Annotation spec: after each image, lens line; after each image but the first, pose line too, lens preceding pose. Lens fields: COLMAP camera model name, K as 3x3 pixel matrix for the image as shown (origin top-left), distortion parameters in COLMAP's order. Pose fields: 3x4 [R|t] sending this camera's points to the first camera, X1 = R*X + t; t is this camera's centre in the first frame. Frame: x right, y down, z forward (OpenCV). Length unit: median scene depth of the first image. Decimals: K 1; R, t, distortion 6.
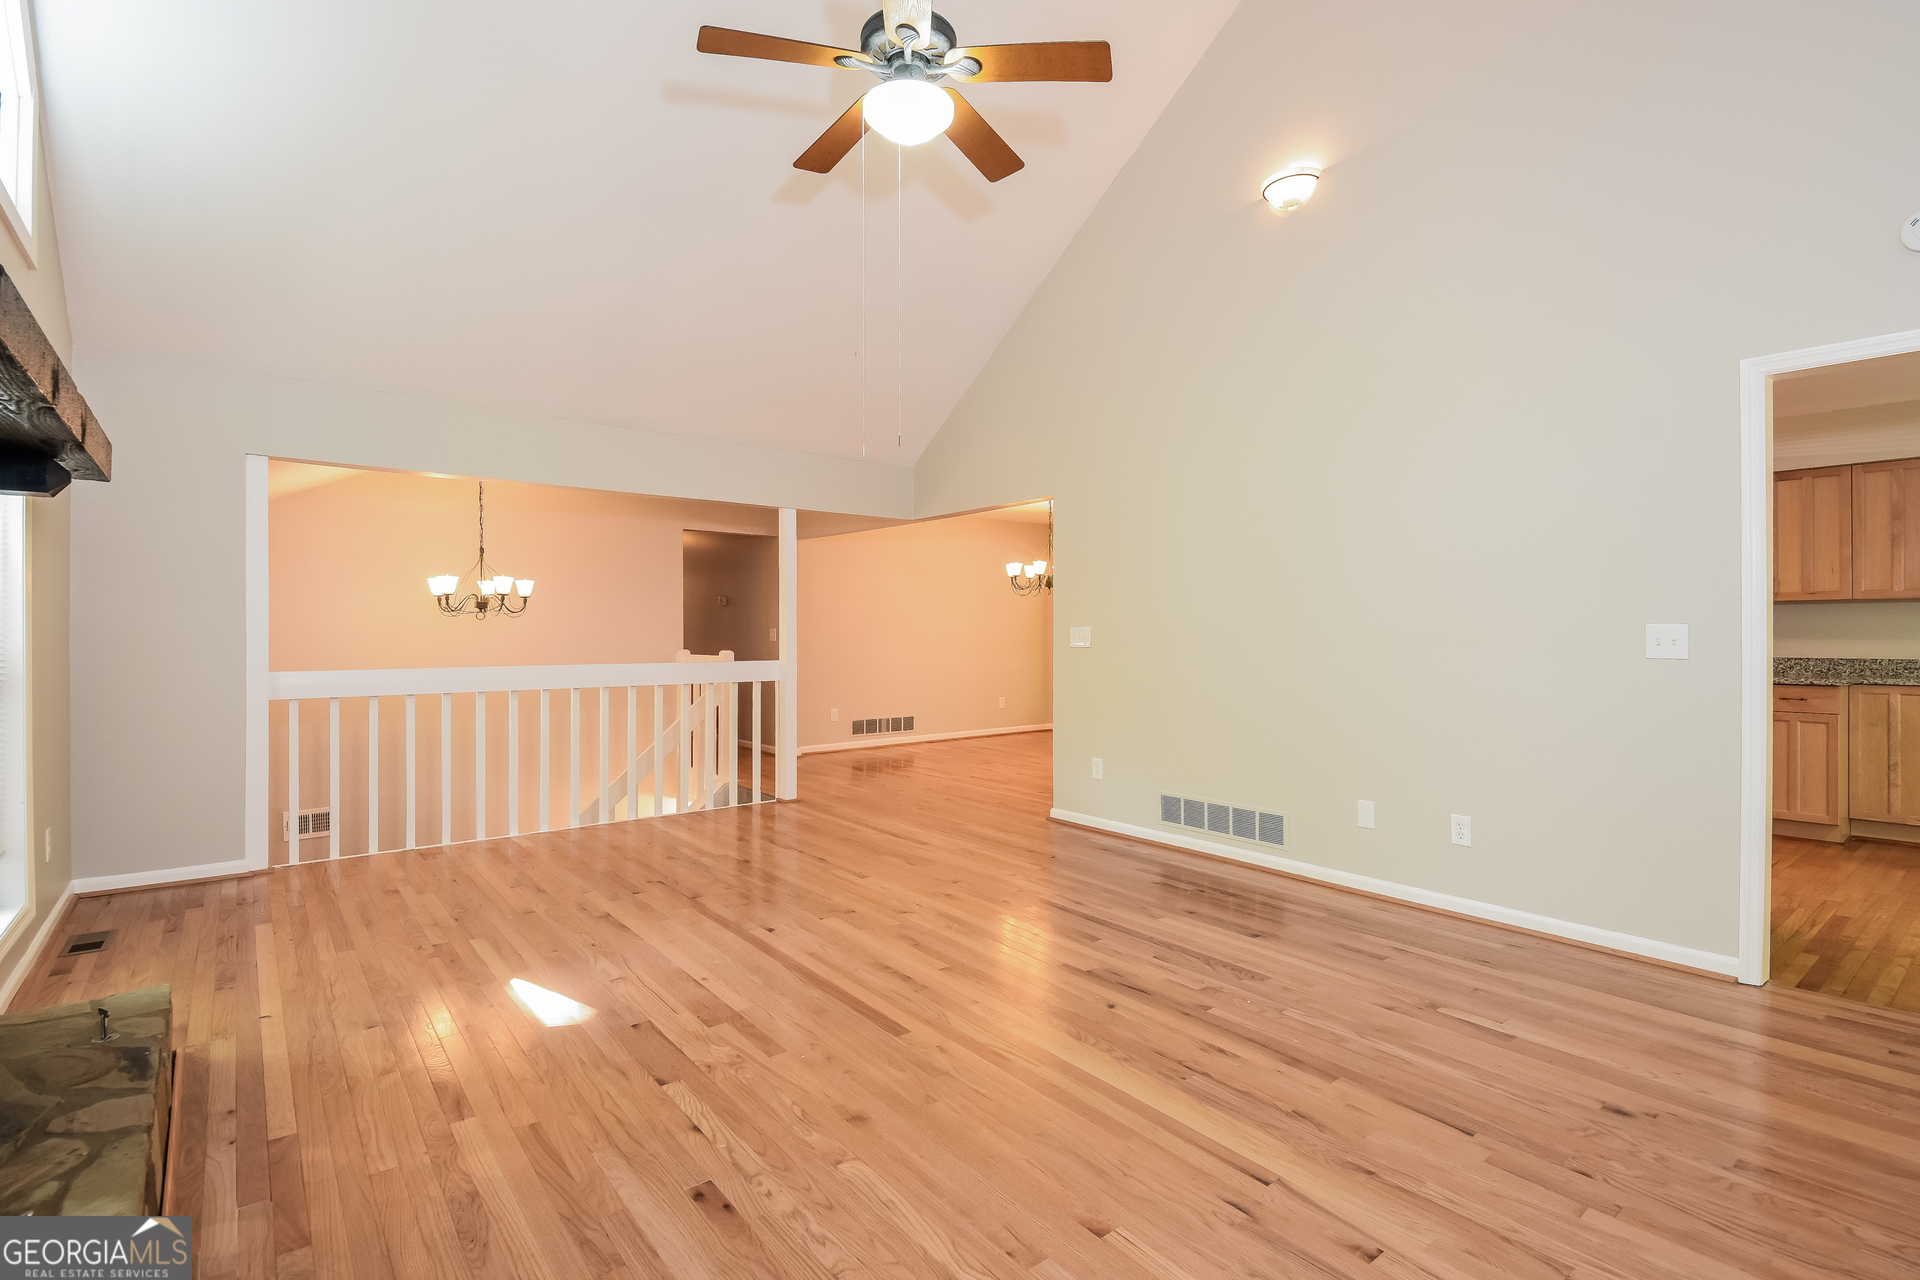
lens RADIAL K [[894.1, 0, 974.0], [0, 894.1, 631.8], [0, 0, 1]] dist [-0.004374, -0.006776]
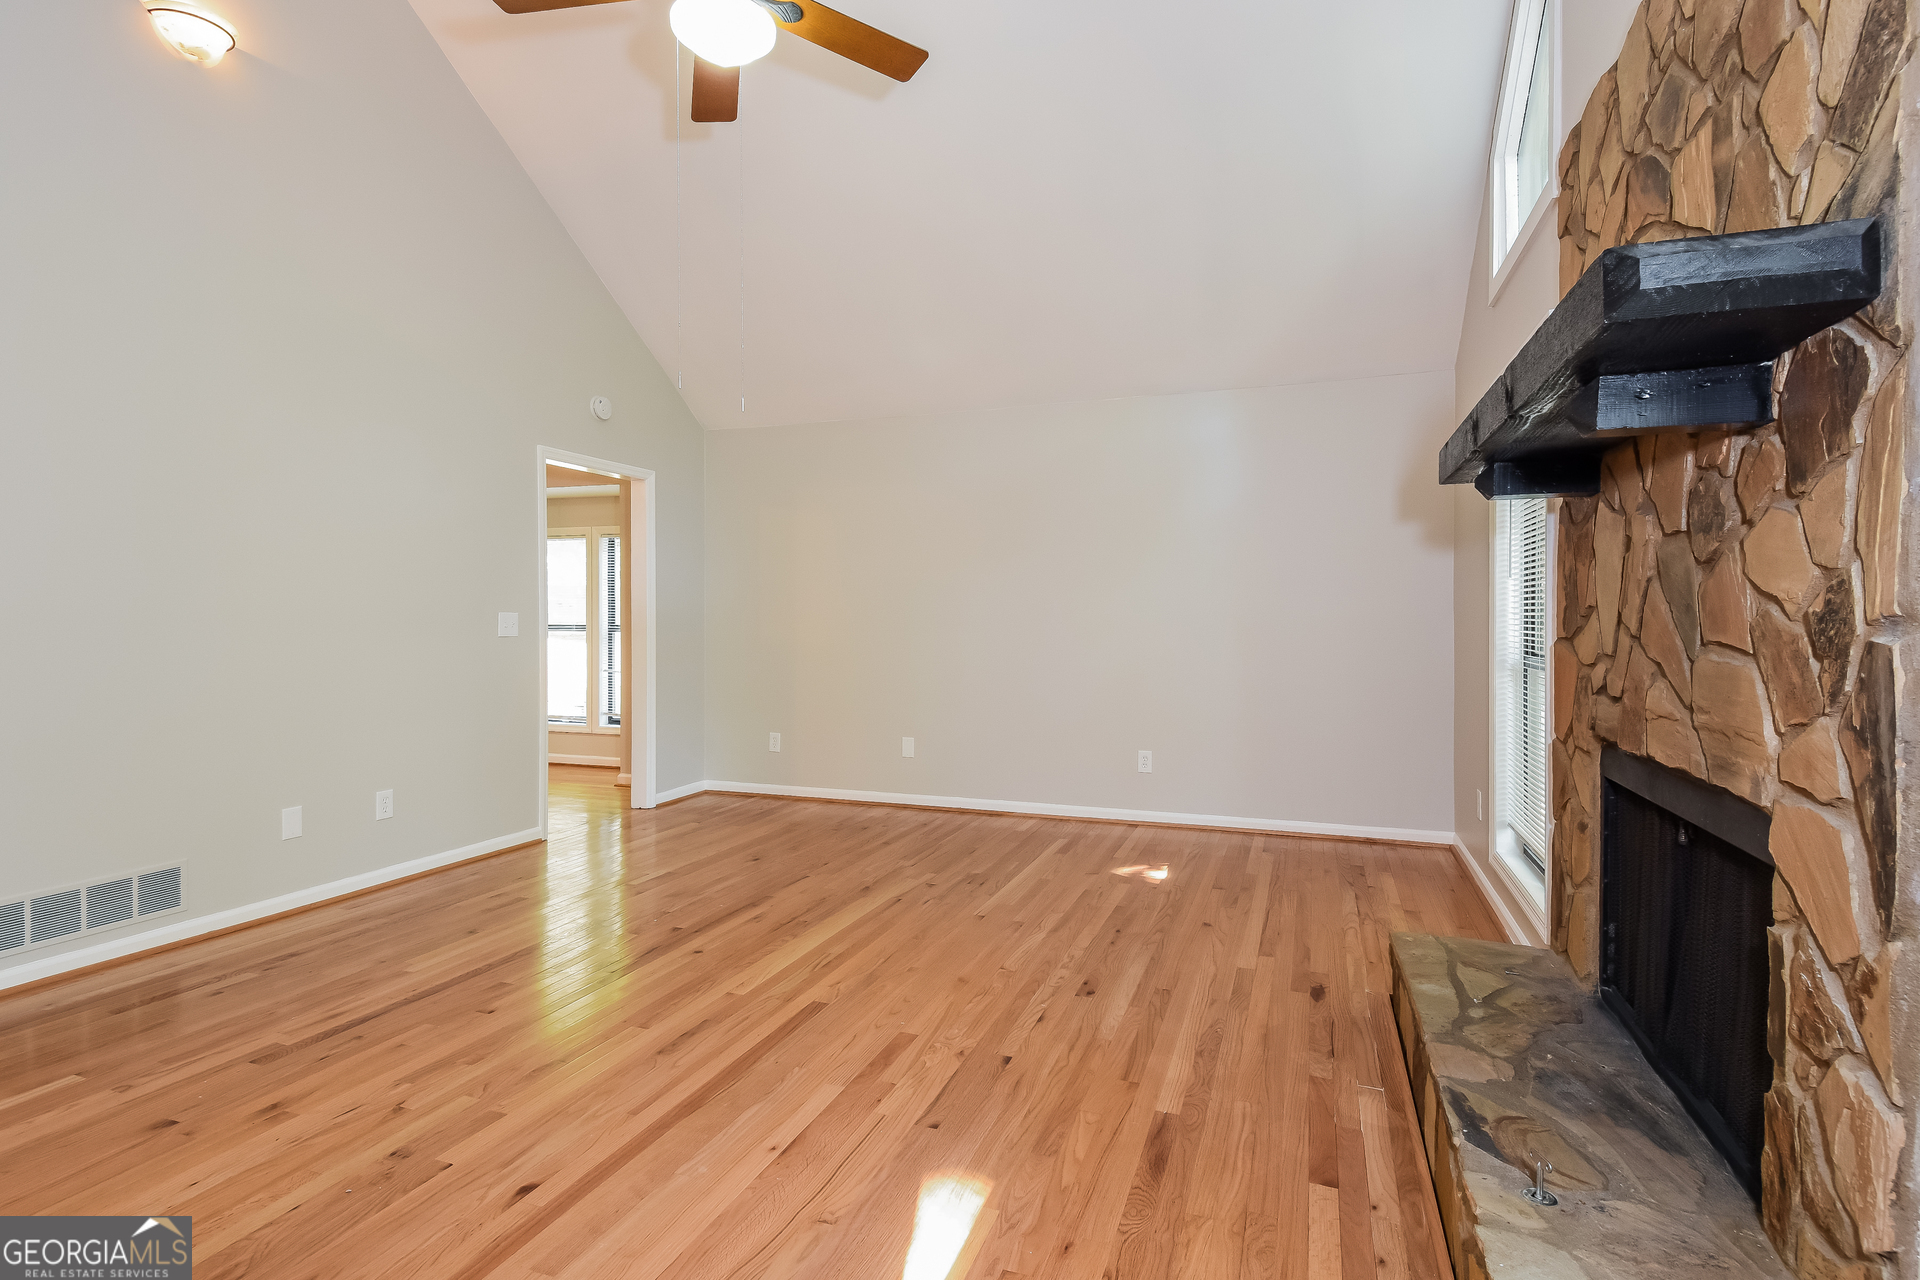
lens RADIAL K [[939.6, 0, 964.3], [0, 939.6, 629.5], [0, 0, 1]] dist [-0.001467, -0.001009]
pose [[-0.508981, -0.013310, 0.860675, -1.056857], [0.001331, 0.999867, 0.016249, -0.003910], [-0.860777, 0.009416, -0.508895, 1.346900]]
